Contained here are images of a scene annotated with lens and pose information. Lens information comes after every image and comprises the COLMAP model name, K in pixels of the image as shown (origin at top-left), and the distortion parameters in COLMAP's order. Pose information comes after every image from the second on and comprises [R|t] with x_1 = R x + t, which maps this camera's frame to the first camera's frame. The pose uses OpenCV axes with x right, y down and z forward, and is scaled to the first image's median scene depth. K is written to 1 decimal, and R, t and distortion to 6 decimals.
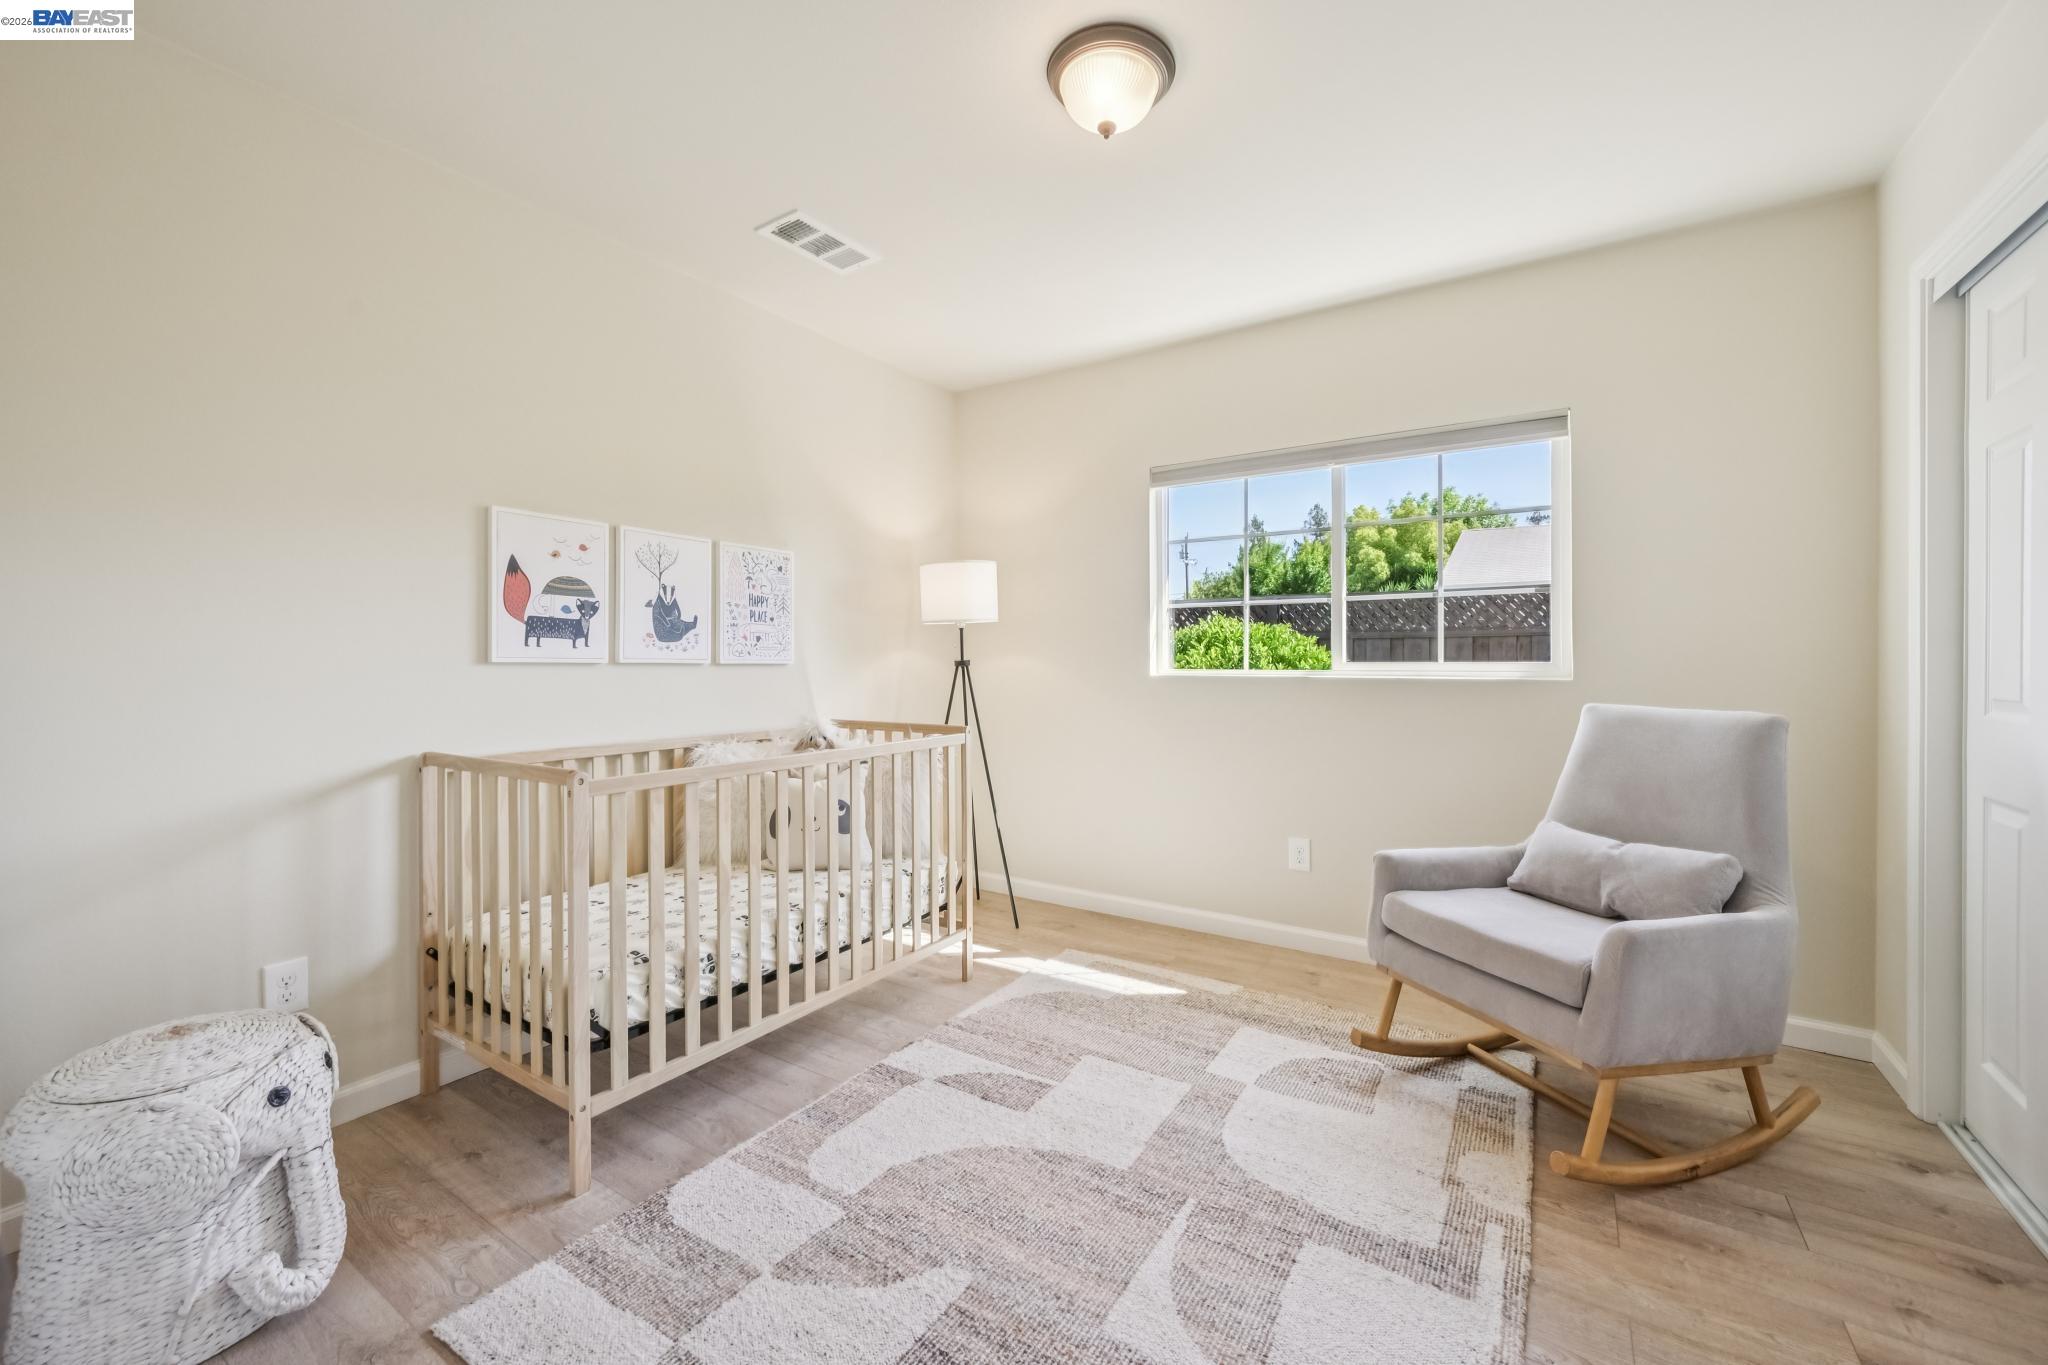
lens RADIAL K [[817.1, 0, 1028.3], [0, 817.1, 674.0], [0, 0, 1]] dist [0.000987, -0.000489]
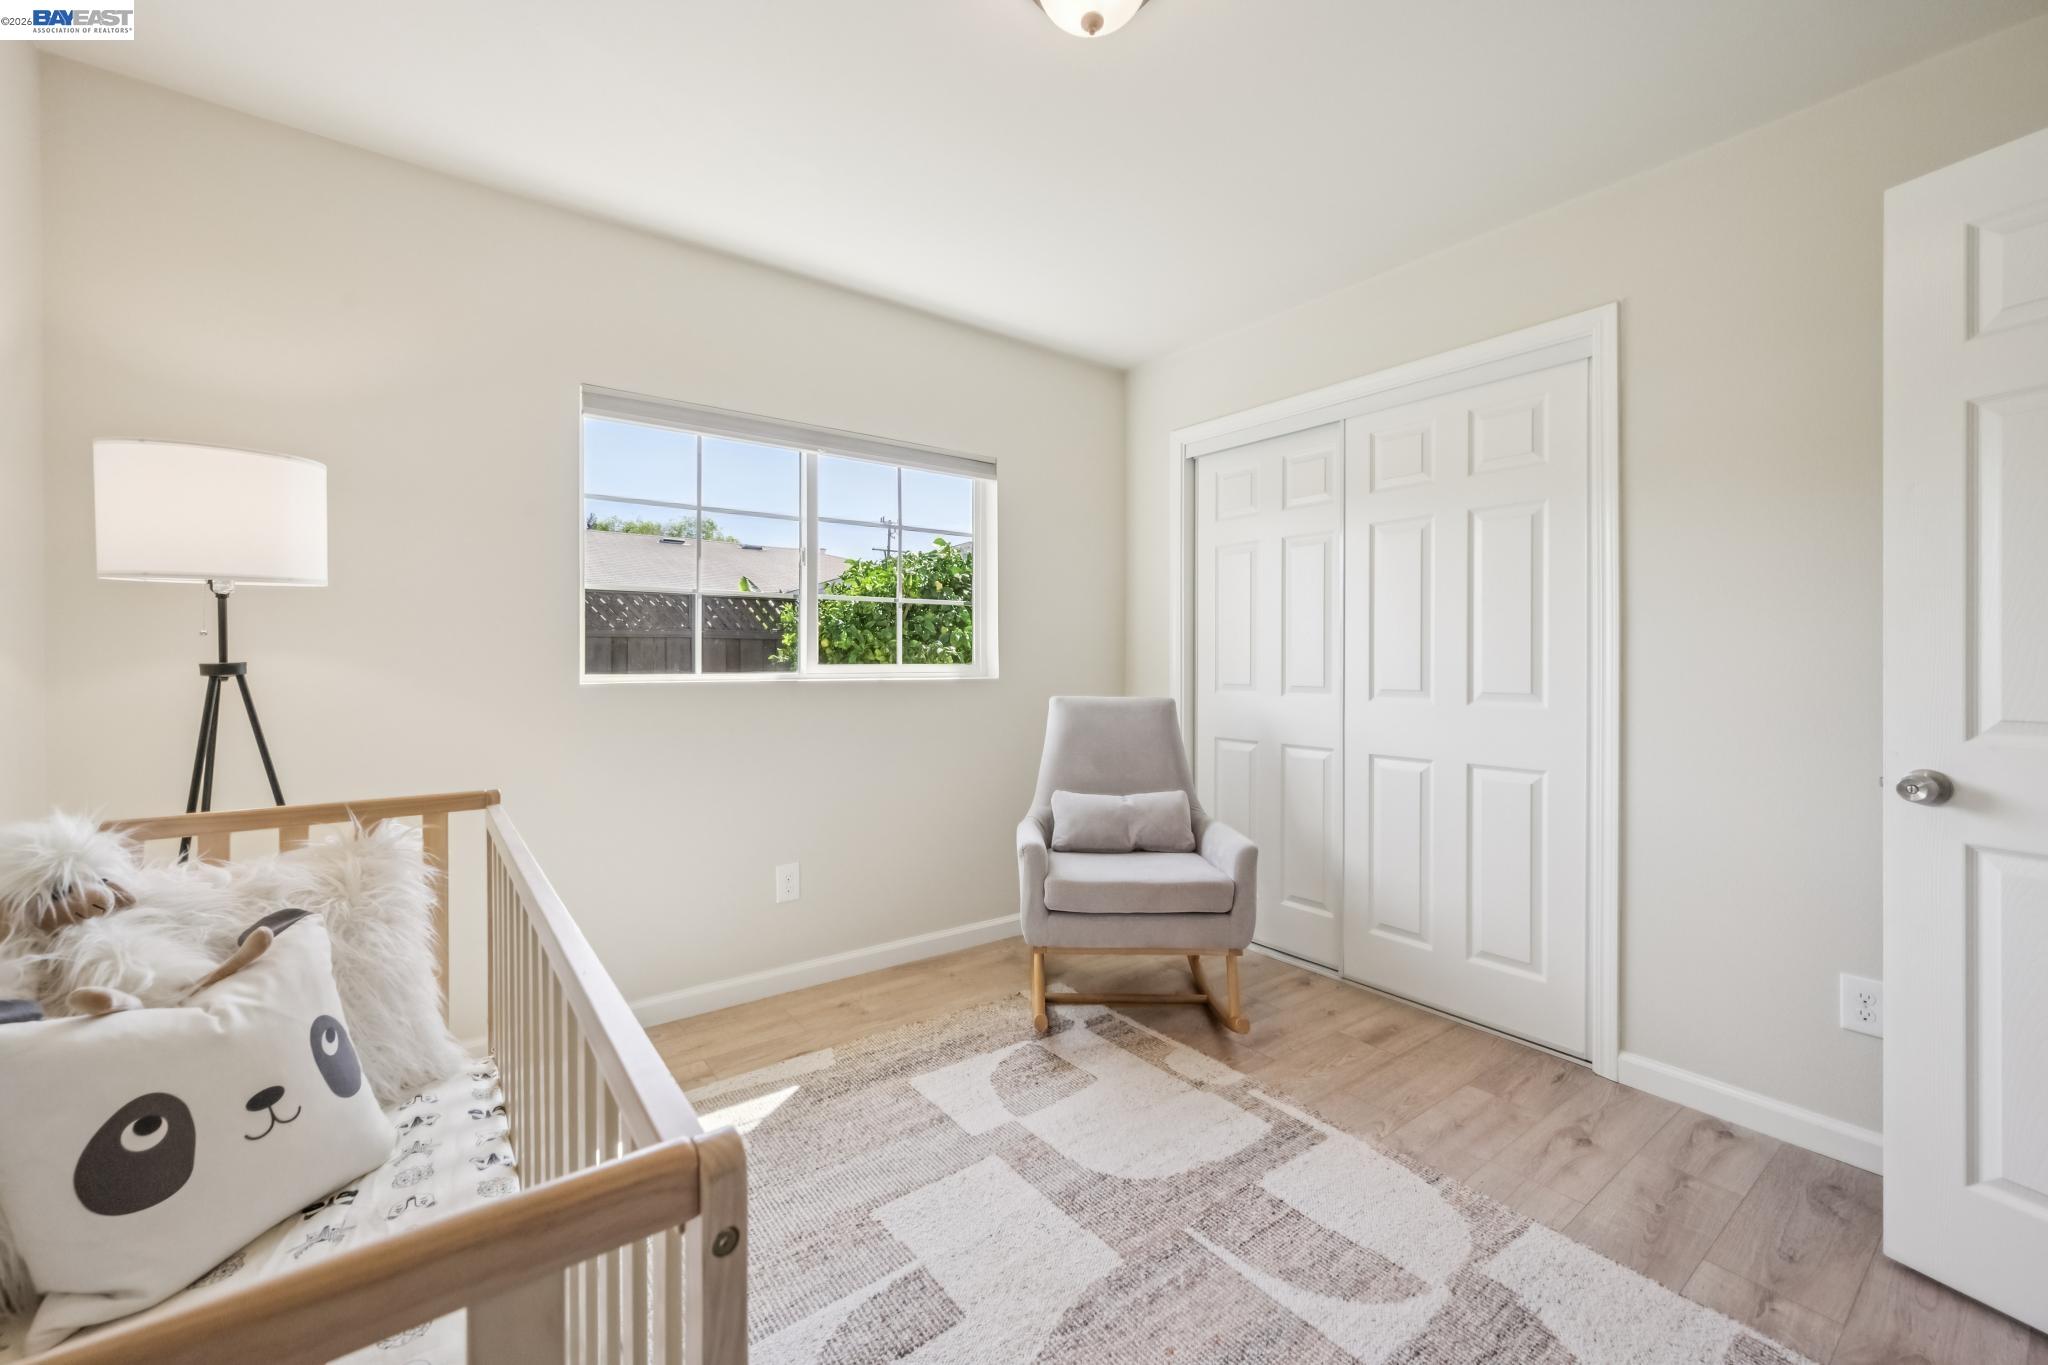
lens RADIAL K [[817.1, 0, 1025.0], [0, 817.1, 666.3], [0, 0, 1]] dist [0.000987, -0.000489]
pose [[0.339206, -0.006149, 0.940692, -0.586234], [0.013372, 0.999909, 0.001714, -0.015469], [-0.940617, 0.011998, 0.339258, 0.653405]]
